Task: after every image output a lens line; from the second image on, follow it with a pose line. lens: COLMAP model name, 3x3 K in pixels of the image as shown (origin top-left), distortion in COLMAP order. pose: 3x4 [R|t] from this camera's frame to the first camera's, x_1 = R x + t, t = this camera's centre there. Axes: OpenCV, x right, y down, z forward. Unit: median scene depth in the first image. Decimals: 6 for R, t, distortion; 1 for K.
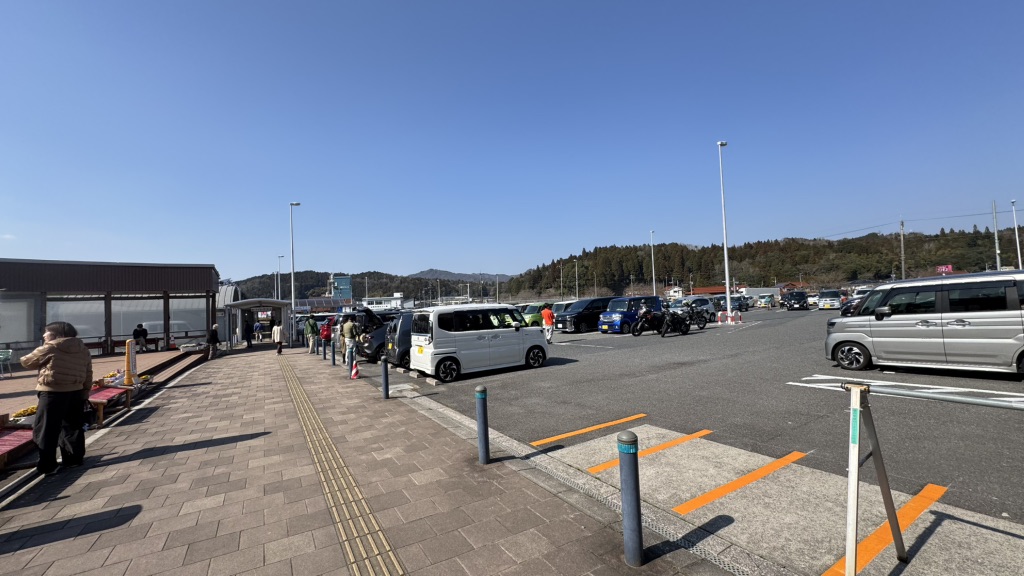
lens RADIAL K [[406.5, 0, 512.0], [0, 406.5, 288.0], [0, 0, 1]] dist [-0.001676, 0.000049]
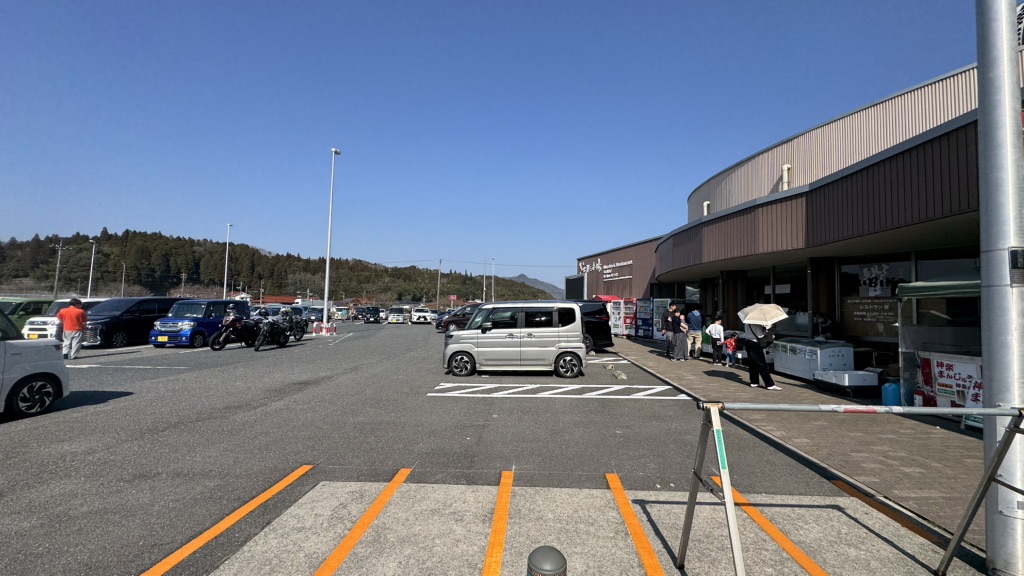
lens RADIAL K [[406.5, 0, 512.0], [0, 406.5, 288.0], [0, 0, 1]] dist [-0.001676, 0.000049]
pose [[0.558663, 0.101171, 0.823201, -0.028656], [-0.078998, 0.994511, -0.068613, 0.009527], [-0.825624, -0.026700, 0.563589, 0.111939]]
